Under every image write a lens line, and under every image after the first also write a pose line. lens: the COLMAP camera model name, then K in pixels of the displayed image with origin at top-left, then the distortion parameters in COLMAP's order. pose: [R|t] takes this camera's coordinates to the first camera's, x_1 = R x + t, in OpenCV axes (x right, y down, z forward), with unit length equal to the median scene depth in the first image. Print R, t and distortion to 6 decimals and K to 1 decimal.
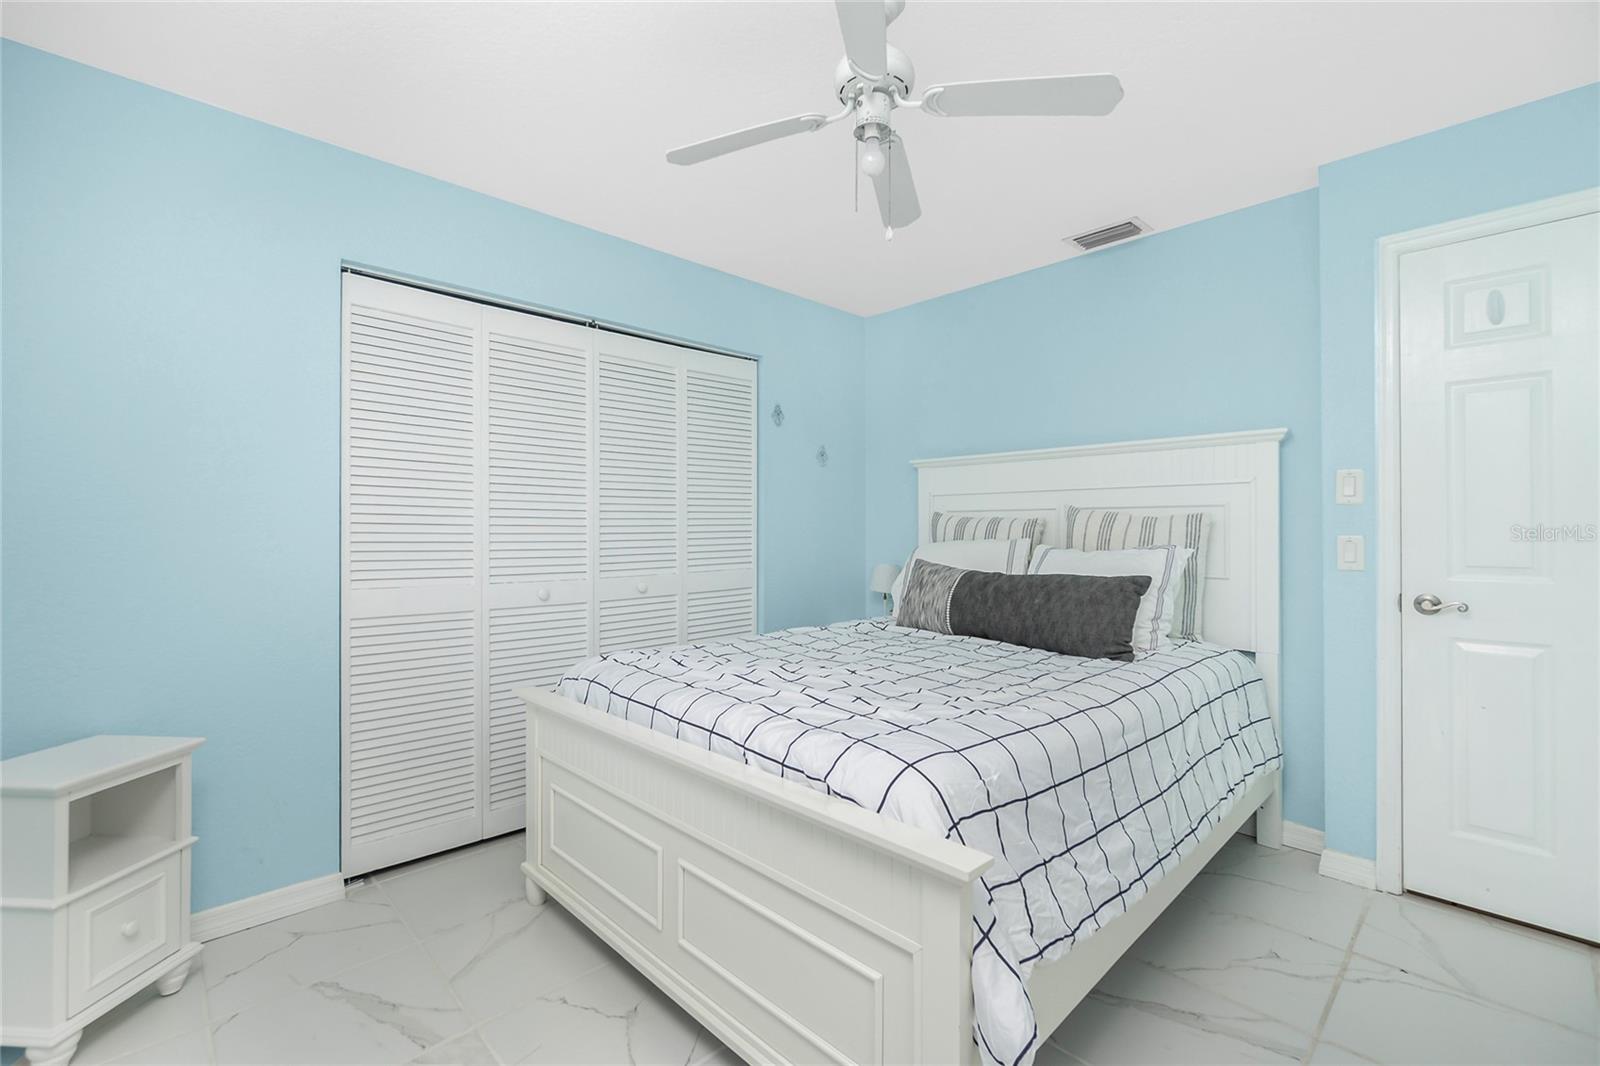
lens RADIAL K [[713.7, 0, 800.0], [0, 713.7, 533.0], [0, 0, 1]] dist [-0.001081, 0.000070]
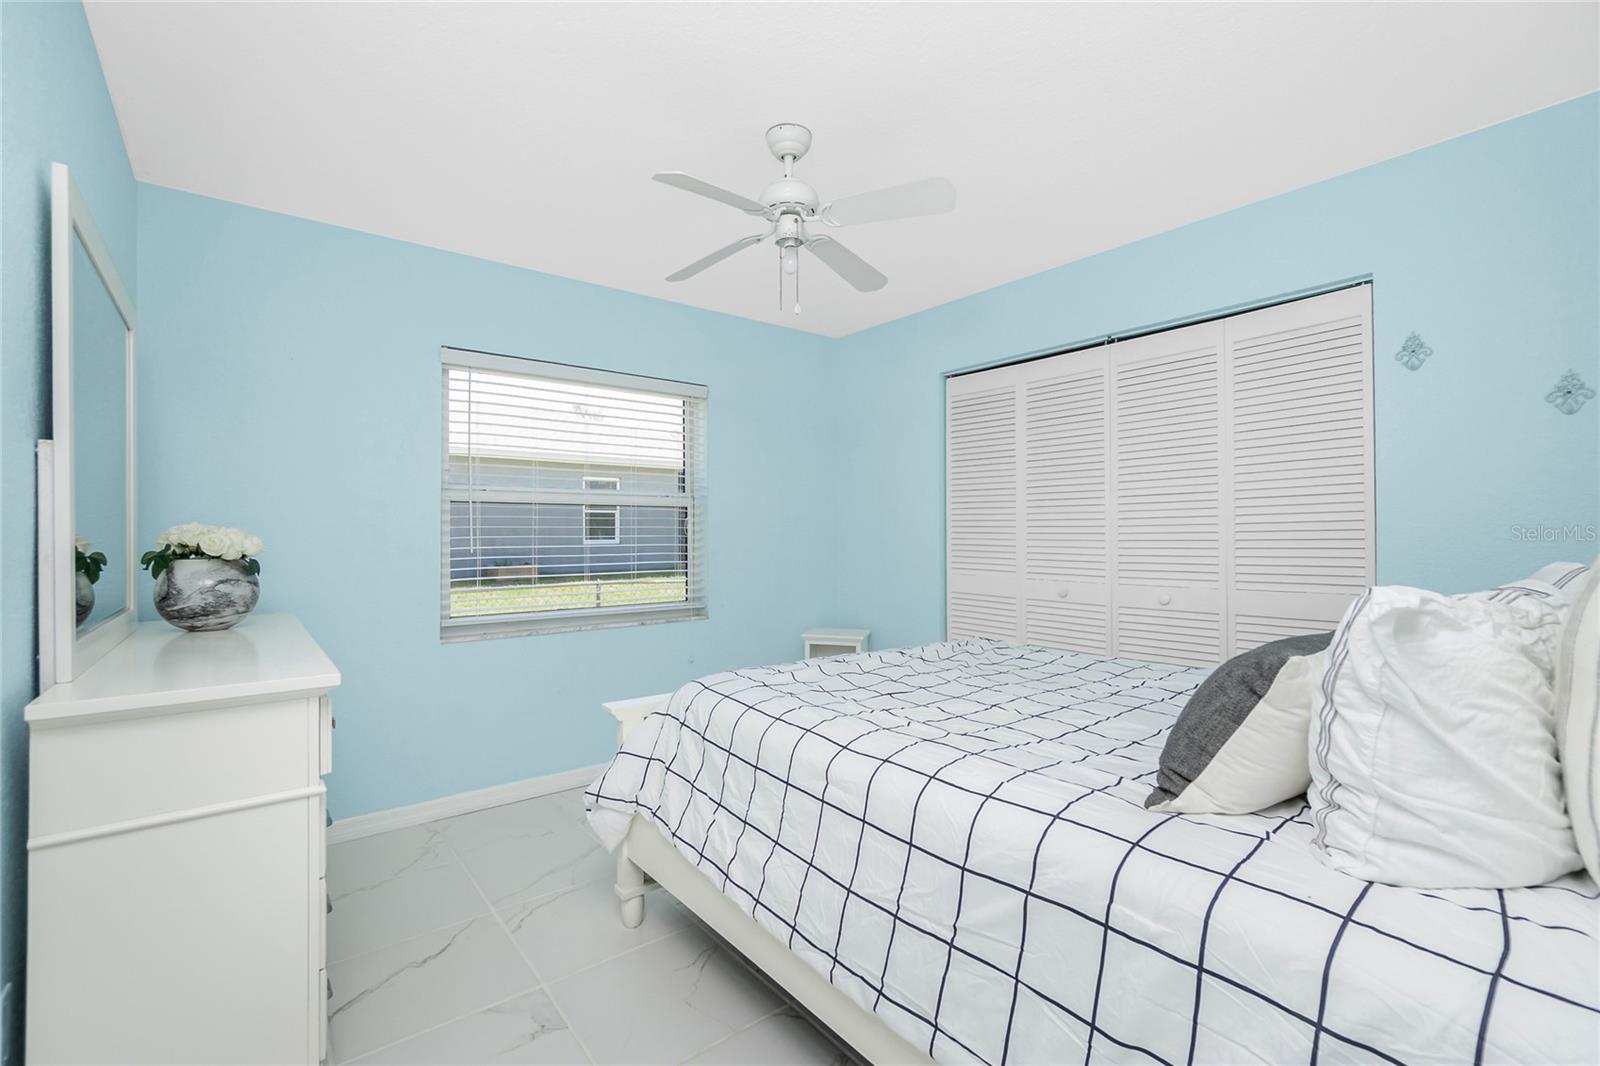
lens RADIAL K [[677.7, 0, 791.2], [0, 677.7, 526.0], [0, 0, 1]] dist [-0.003878, 0.000176]
pose [[-0.094228, -0.006490, -0.995530, 0.625047], [0.006449, 0.999954, -0.007129, -0.014109], [0.995530, -0.007092, -0.094182, 0.530446]]
